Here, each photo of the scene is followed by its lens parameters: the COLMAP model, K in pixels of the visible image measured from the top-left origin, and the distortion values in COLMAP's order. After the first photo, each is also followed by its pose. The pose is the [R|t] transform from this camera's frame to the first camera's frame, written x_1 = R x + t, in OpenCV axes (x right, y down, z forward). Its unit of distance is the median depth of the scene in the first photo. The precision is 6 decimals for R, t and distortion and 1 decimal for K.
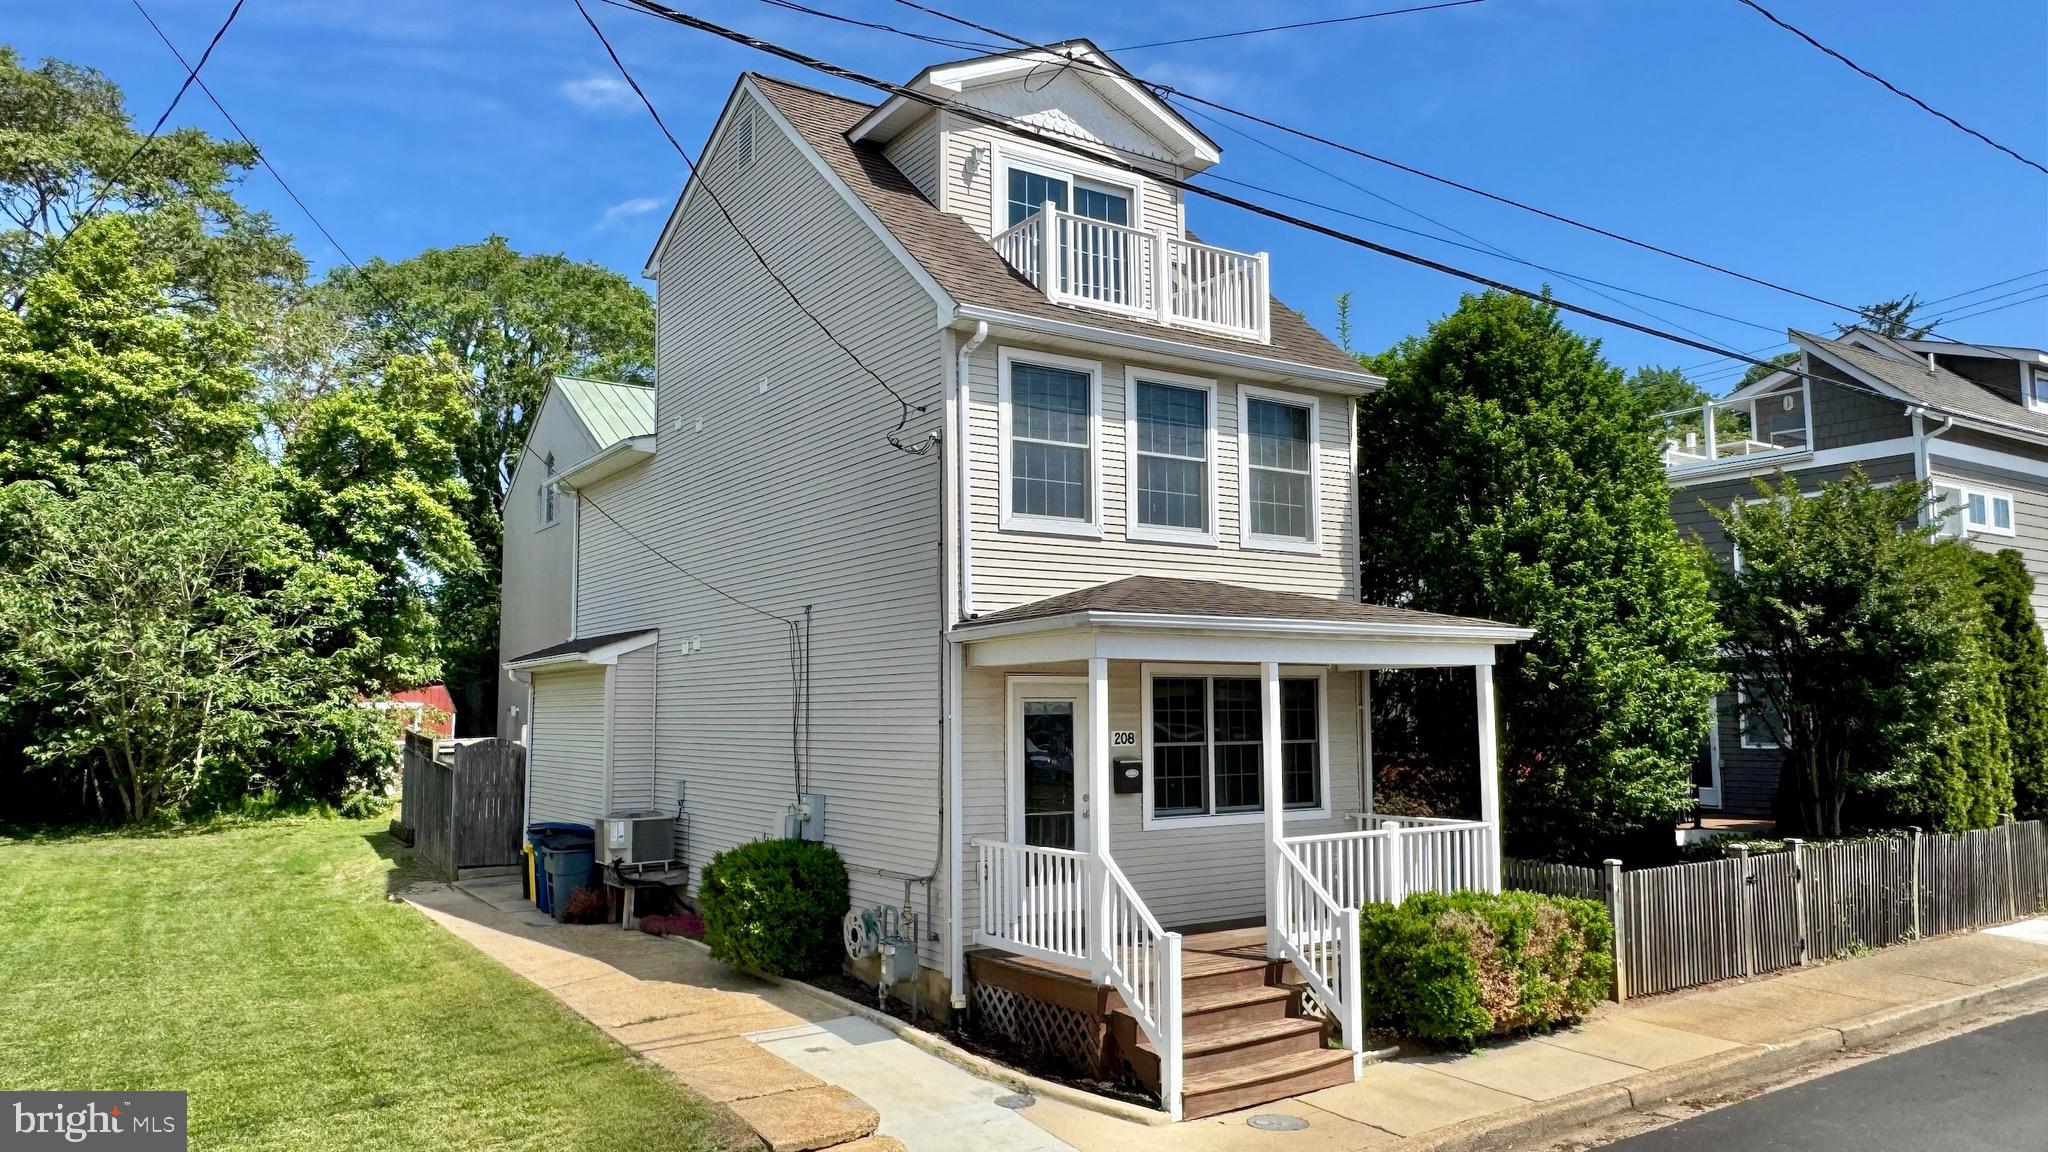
lens RADIAL K [[1391.2, 0, 1020.2], [0, 1391.2, 574.6], [0, 0, 1]] dist [-0.007251, 0.006567]
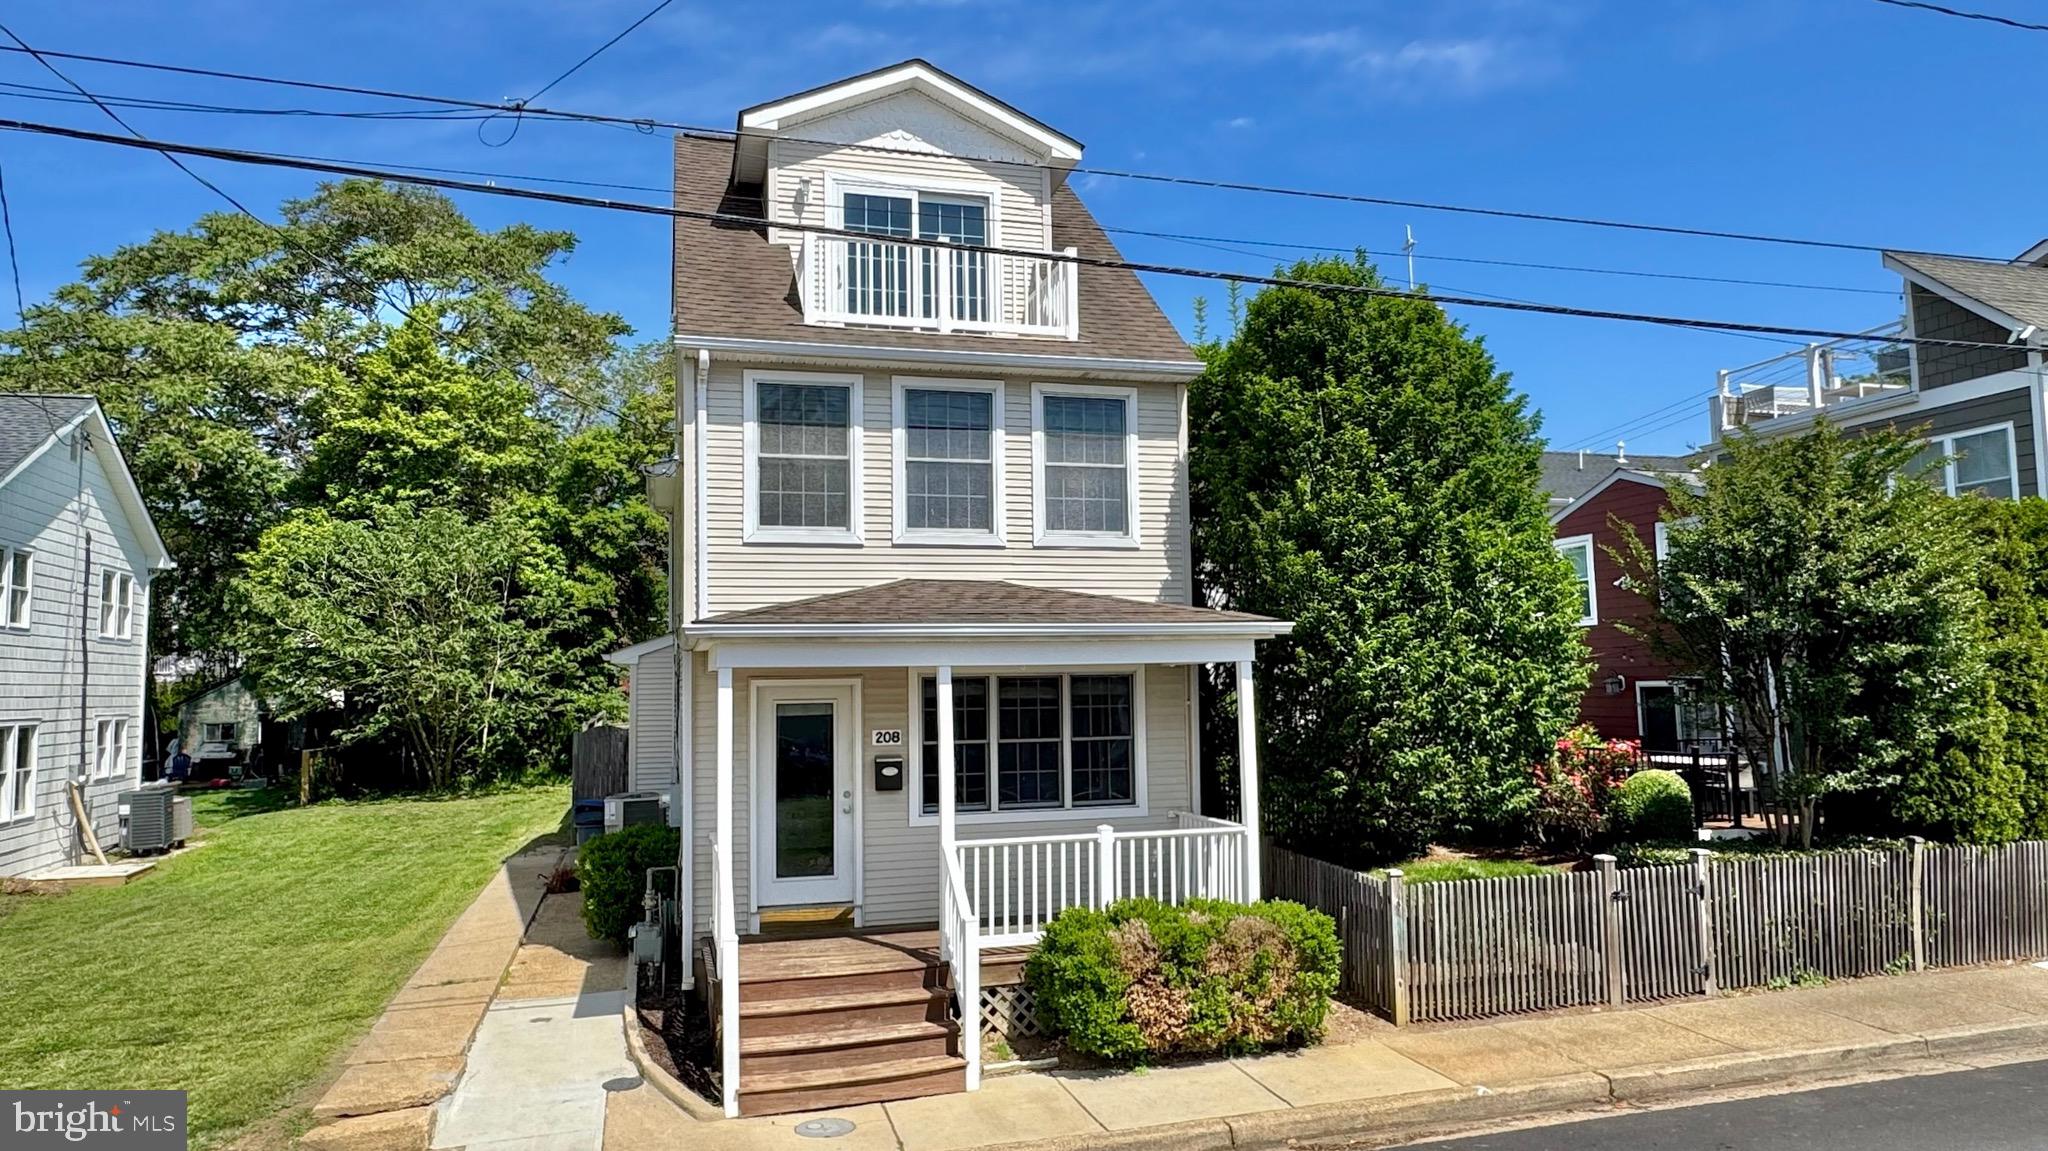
lens RADIAL K [[1283.4, 0, 1022.6], [0, 1283.4, 577.3], [0, 0, 1]] dist [-0.006508, 0.004288]
pose [[0.952850, -0.034157, -0.301513, 0.433092], [0.039285, 0.999168, 0.010959, -0.007358], [0.300888, -0.022288, 0.953399, 0.114402]]
